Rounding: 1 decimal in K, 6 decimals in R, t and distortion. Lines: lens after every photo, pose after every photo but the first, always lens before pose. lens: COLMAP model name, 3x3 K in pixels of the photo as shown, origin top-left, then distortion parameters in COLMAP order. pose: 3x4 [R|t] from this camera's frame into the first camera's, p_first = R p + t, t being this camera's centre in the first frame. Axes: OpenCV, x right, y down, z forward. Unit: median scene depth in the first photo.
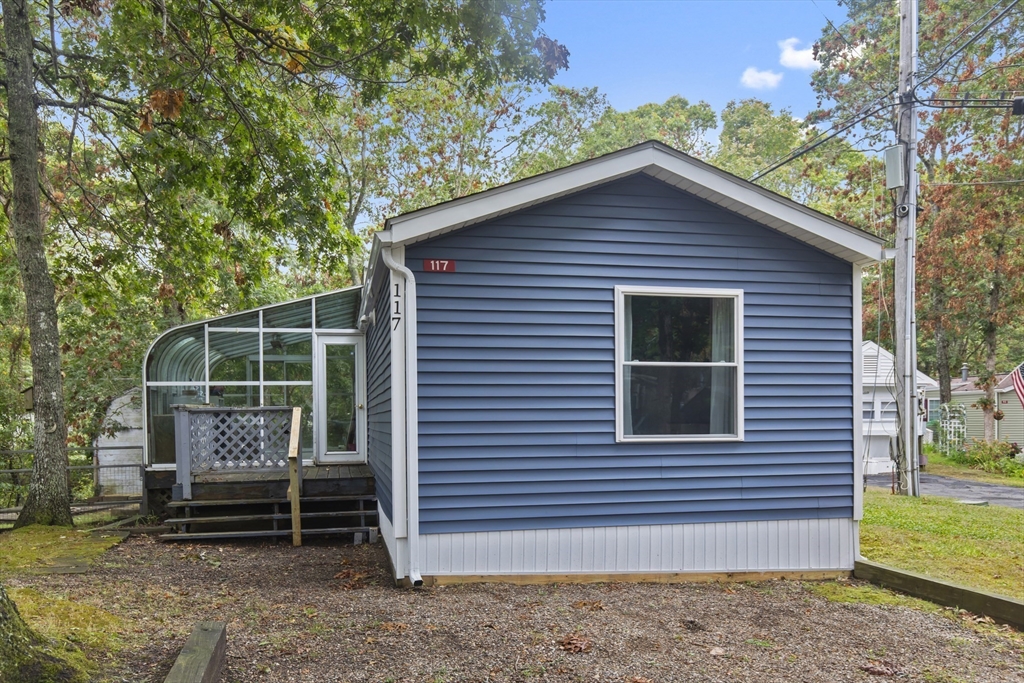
lens RADIAL K [[801.1, 0, 509.8], [0, 801.1, 421.0], [0, 0, 1]] dist [0.000423, 0.004159]
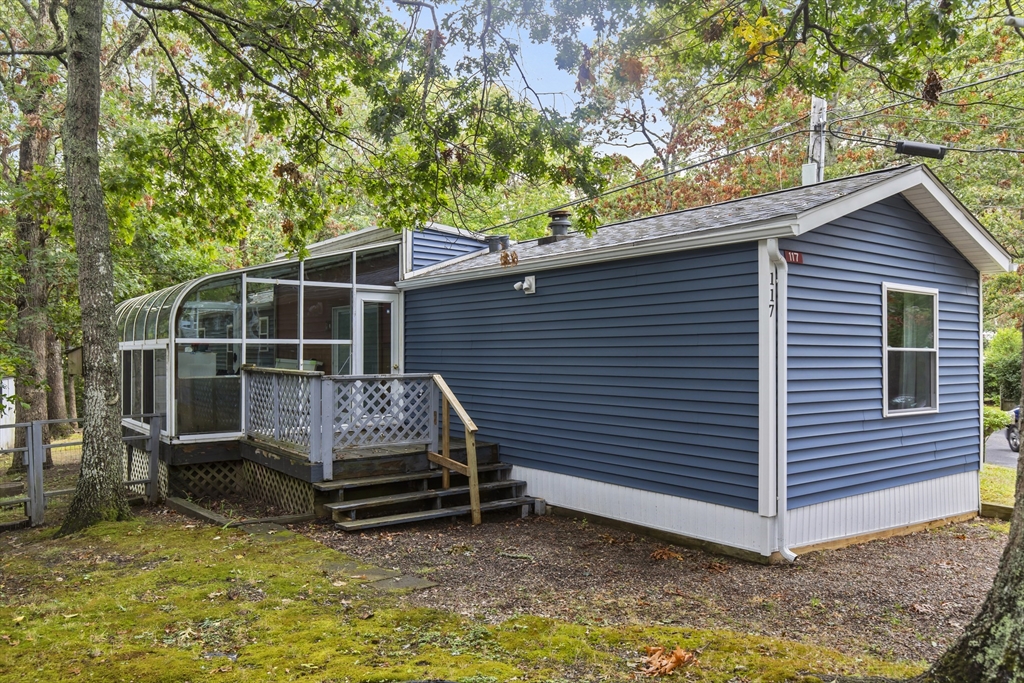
lens RADIAL K [[743.1, 0, 511.6], [0, 743.1, 344.4], [0, 0, 1]] dist [0.004169, -0.002891]
pose [[0.908715, 0.017107, 0.417067, -0.554770], [-0.008959, 0.999729, -0.021485, -0.034859], [-0.417322, 0.015787, 0.908622, 0.169518]]
